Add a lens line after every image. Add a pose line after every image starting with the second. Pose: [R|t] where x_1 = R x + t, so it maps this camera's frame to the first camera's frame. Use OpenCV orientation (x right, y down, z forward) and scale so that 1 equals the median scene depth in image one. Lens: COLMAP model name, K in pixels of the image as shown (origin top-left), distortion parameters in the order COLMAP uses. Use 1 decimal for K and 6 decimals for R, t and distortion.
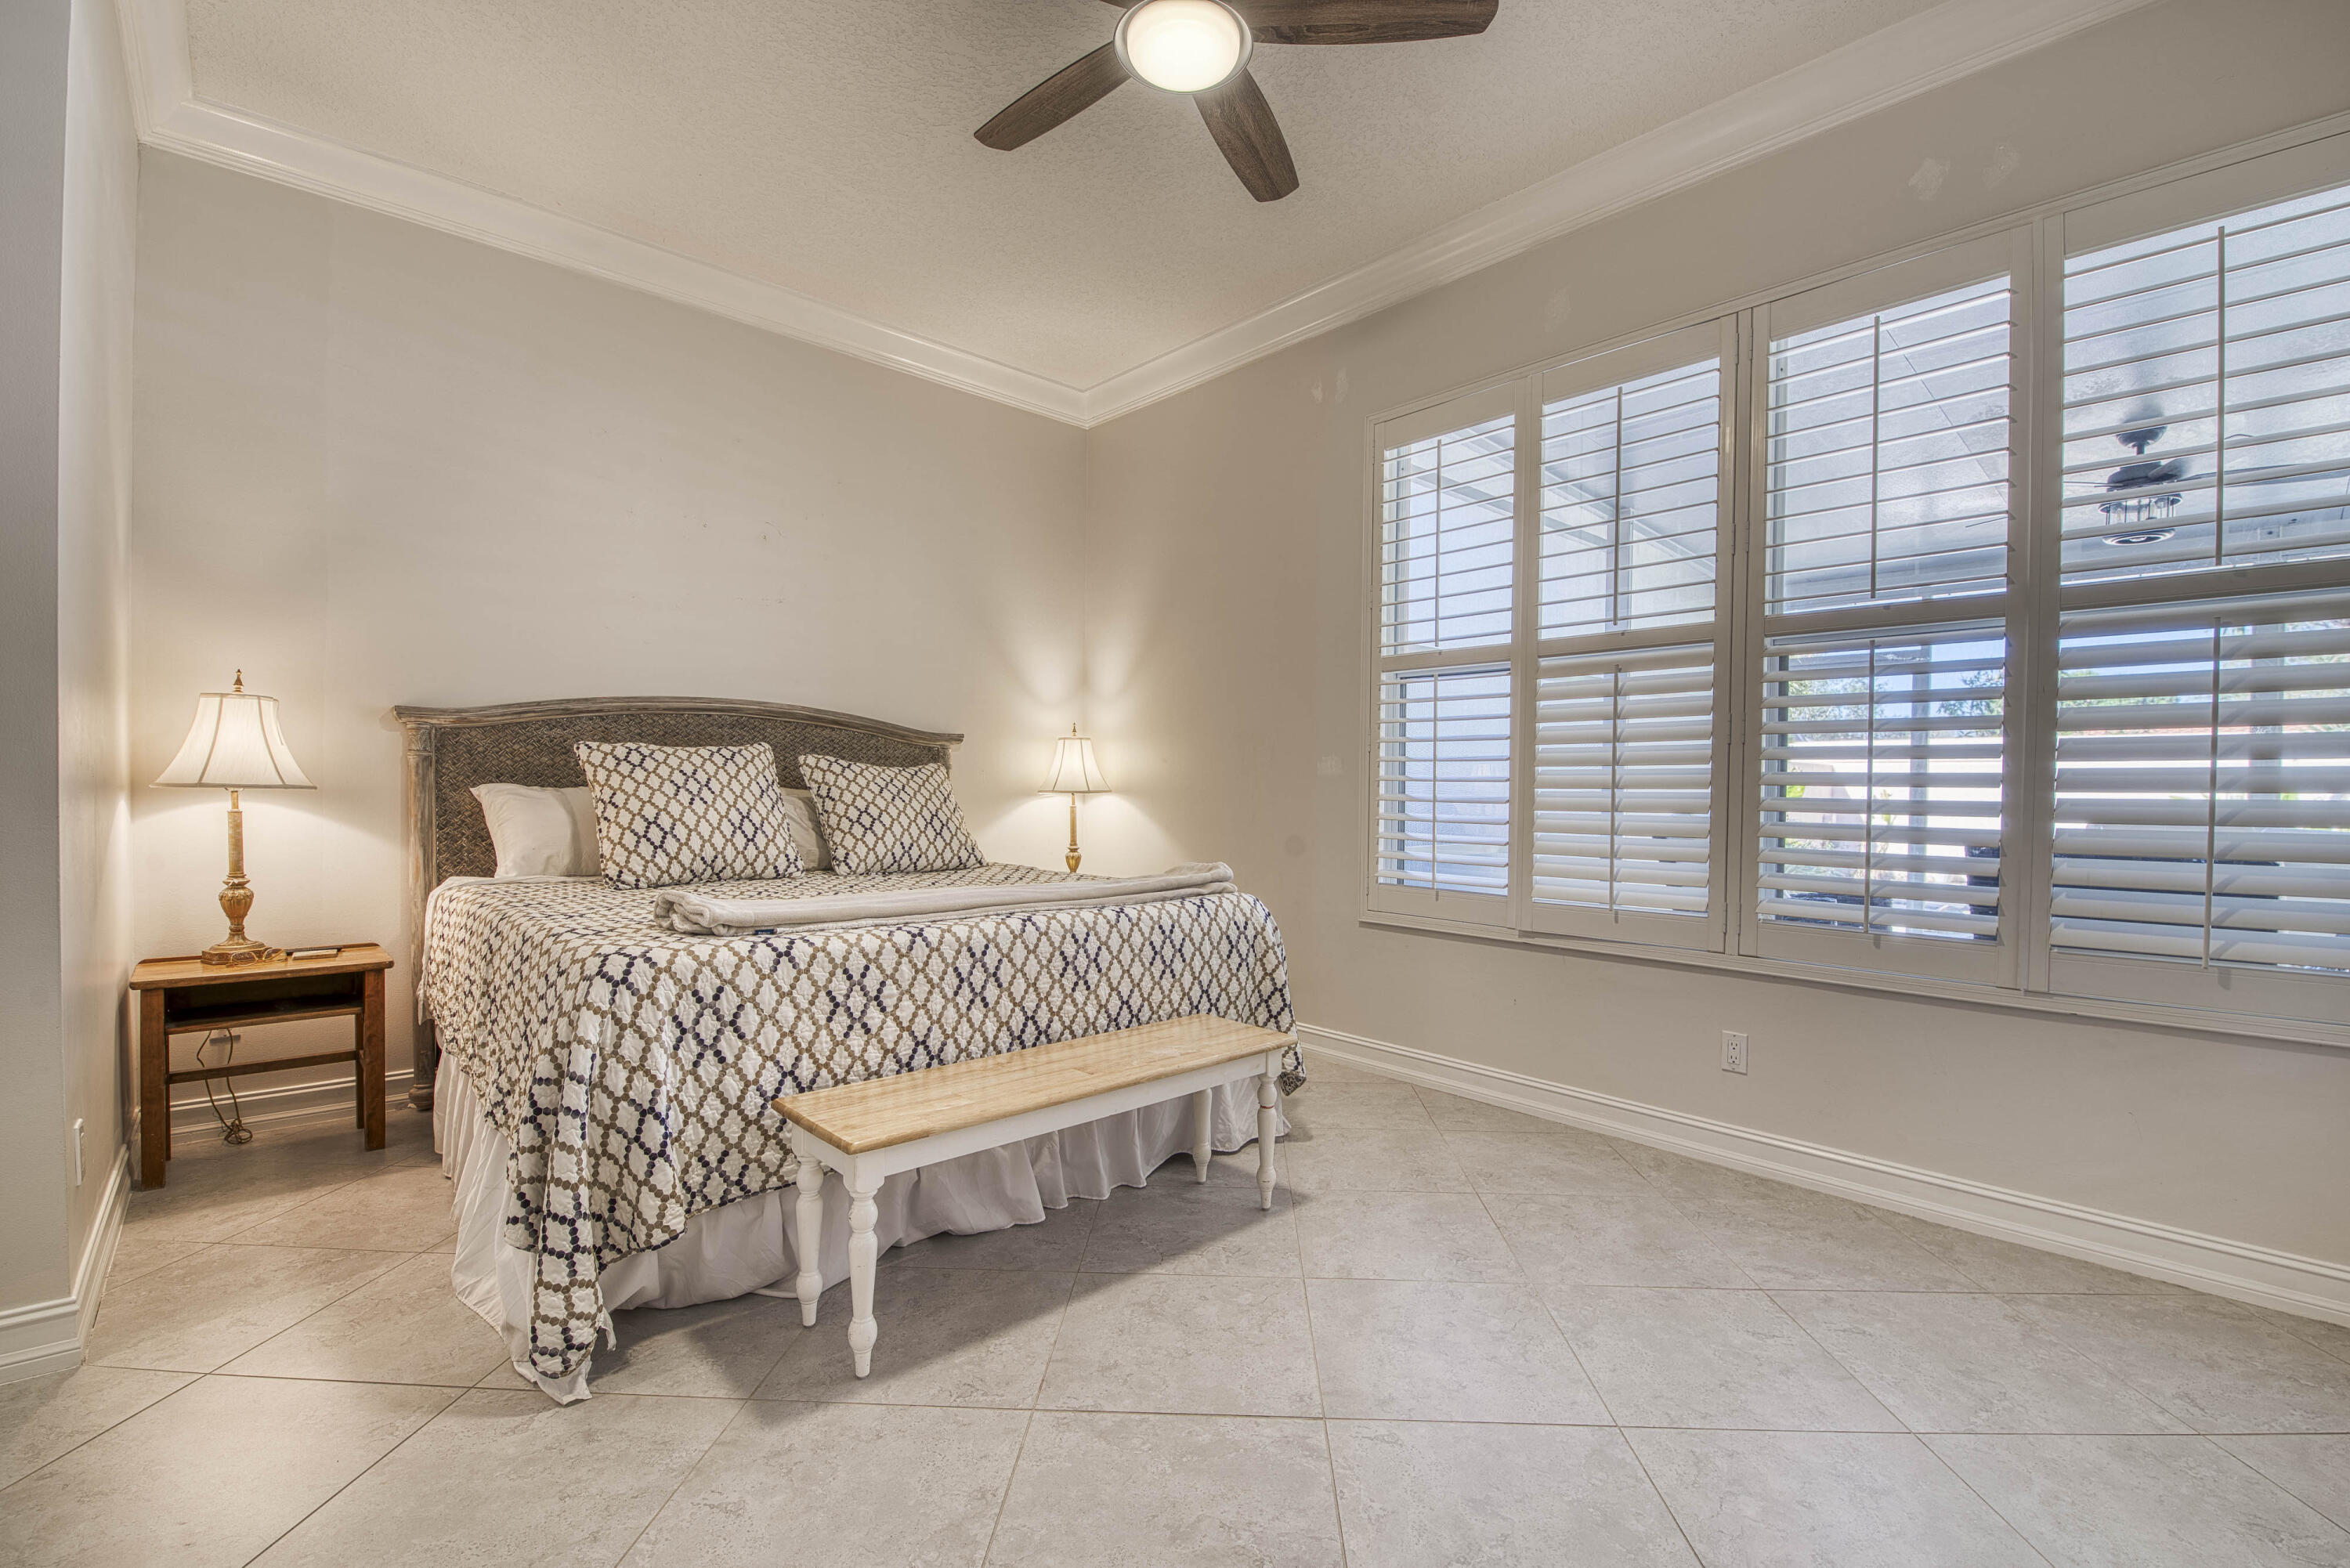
lens RADIAL K [[1012.6, 0, 1201.9], [0, 1012.6, 807.5], [0, 0, 1]] dist [-0.001724, -0.010734]
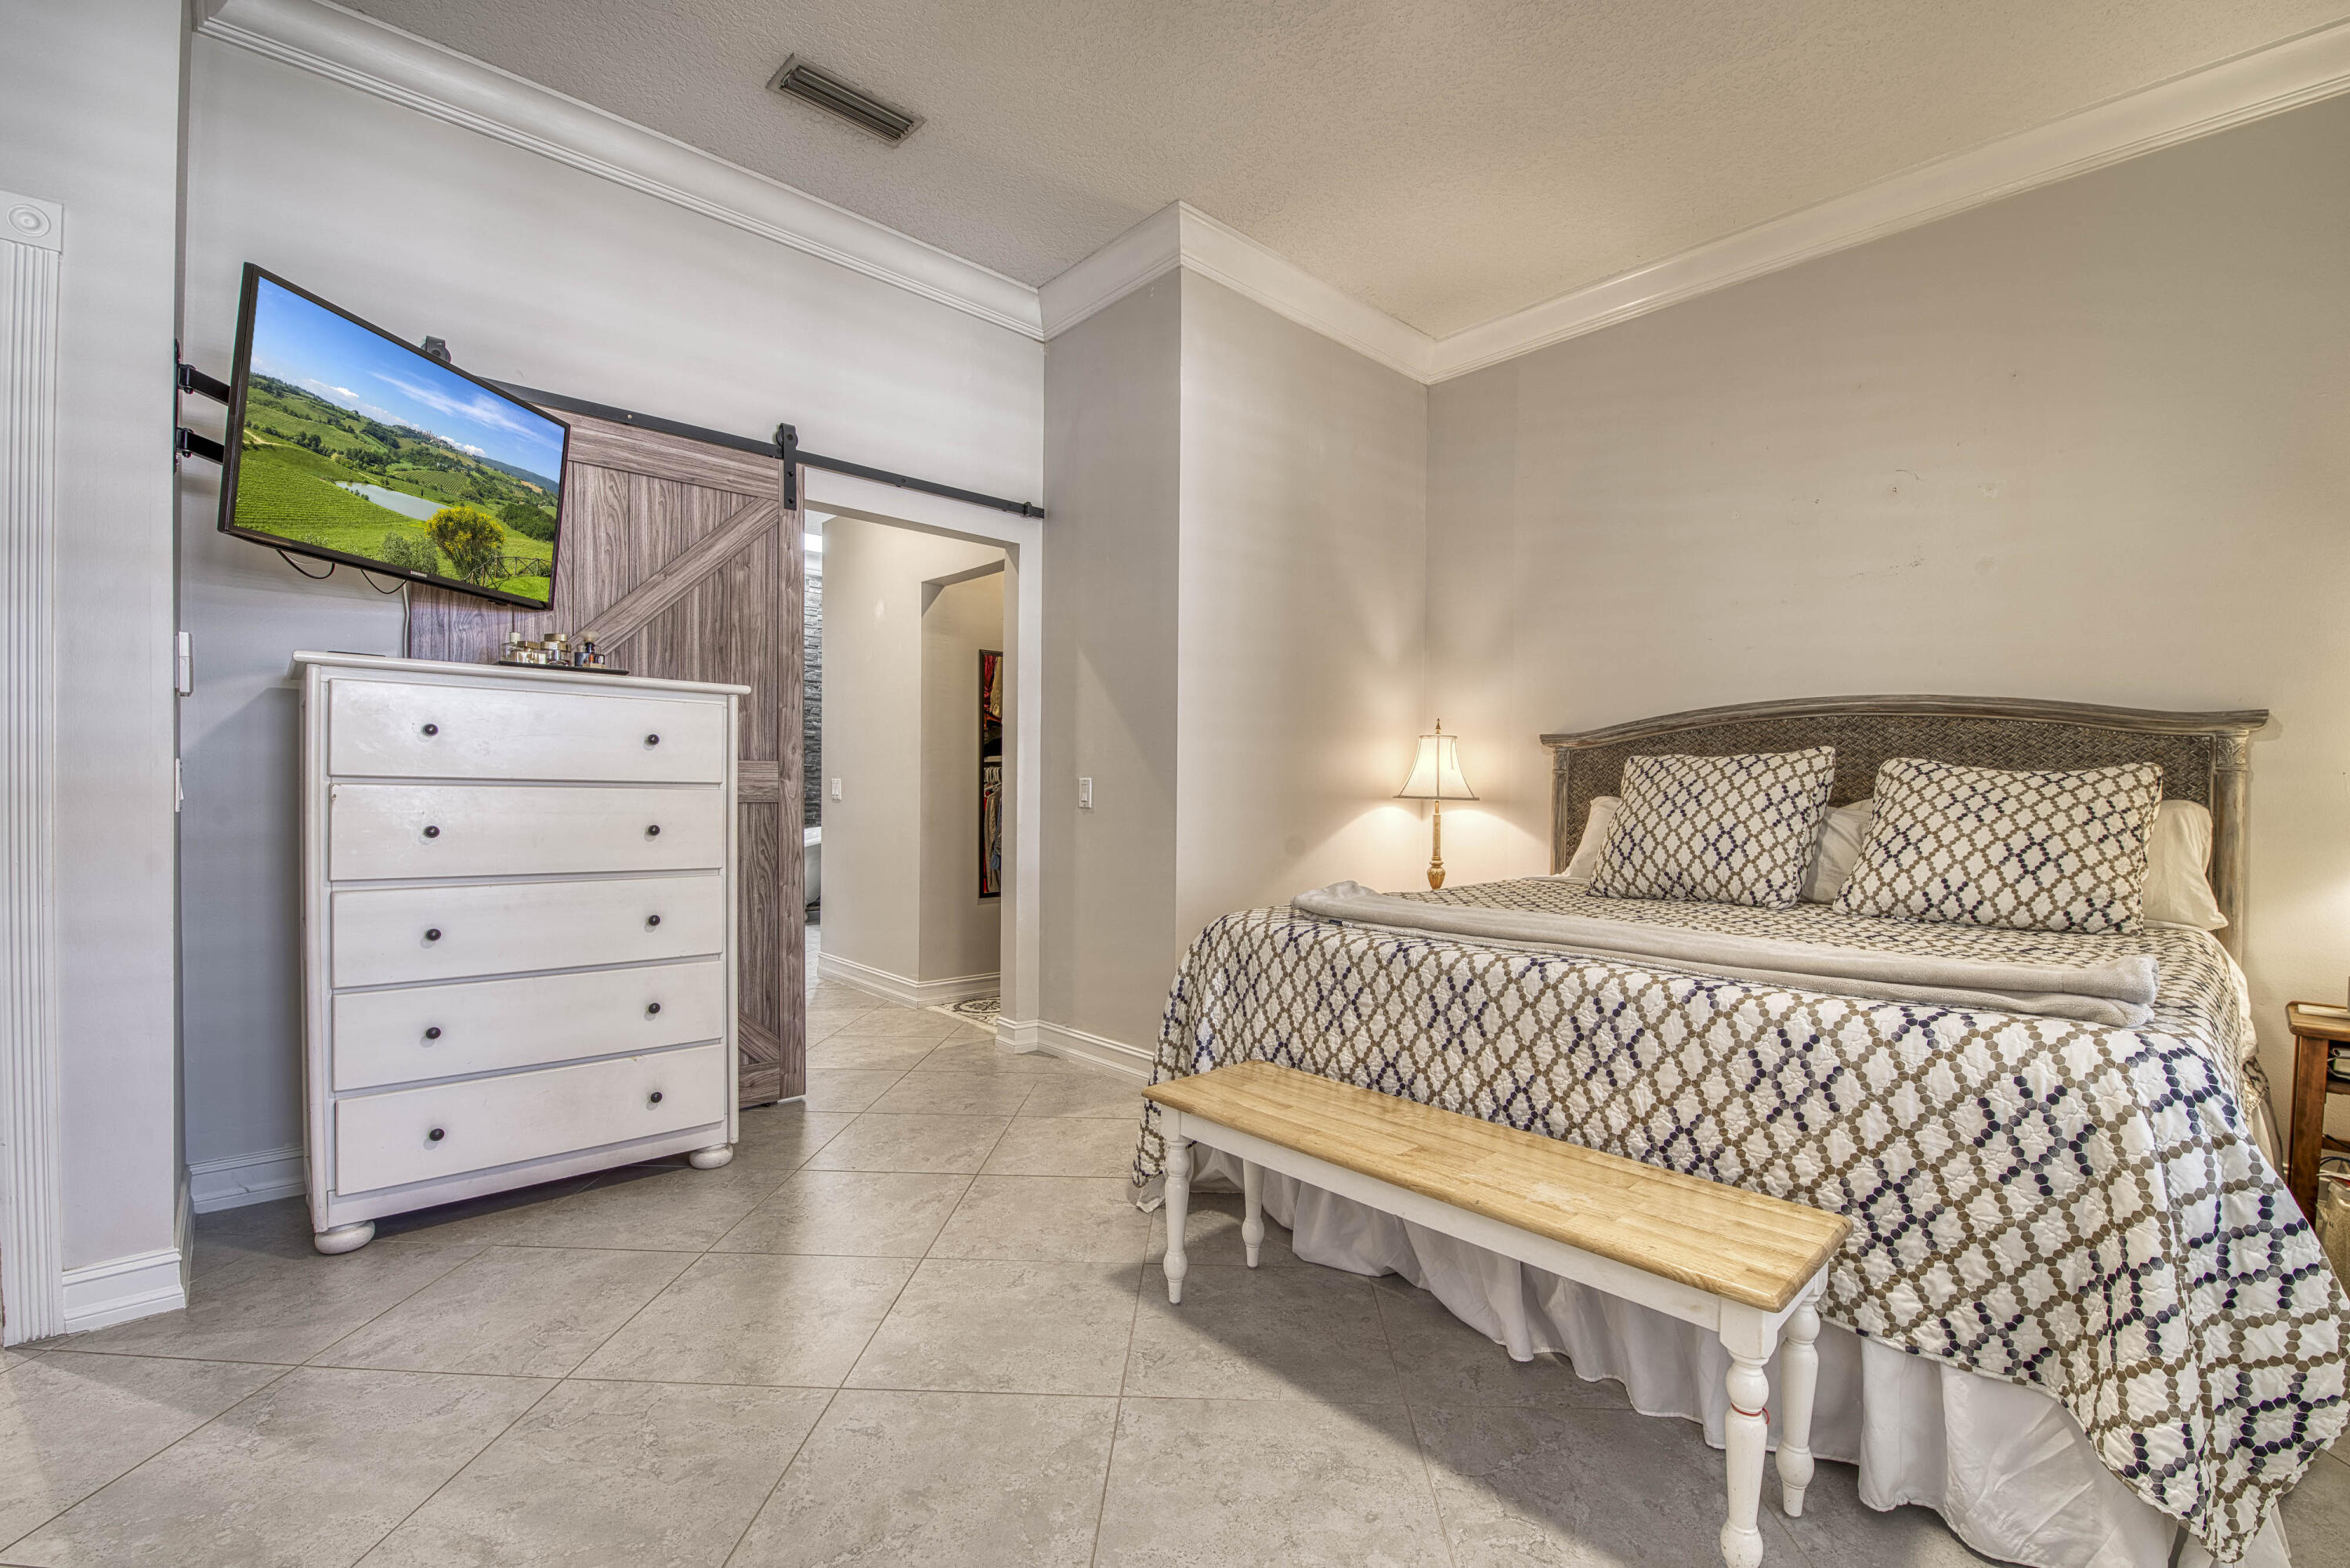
lens RADIAL K [[1012.6, 0, 1201.9], [0, 1012.6, 807.5], [0, 0, 1]] dist [-0.001724, -0.010734]
pose [[0.004874, 0.003763, -0.999981, 0.547809], [-0.030582, 0.999526, 0.003612, -0.002131], [0.999520, 0.030563, 0.004987, 0.682857]]
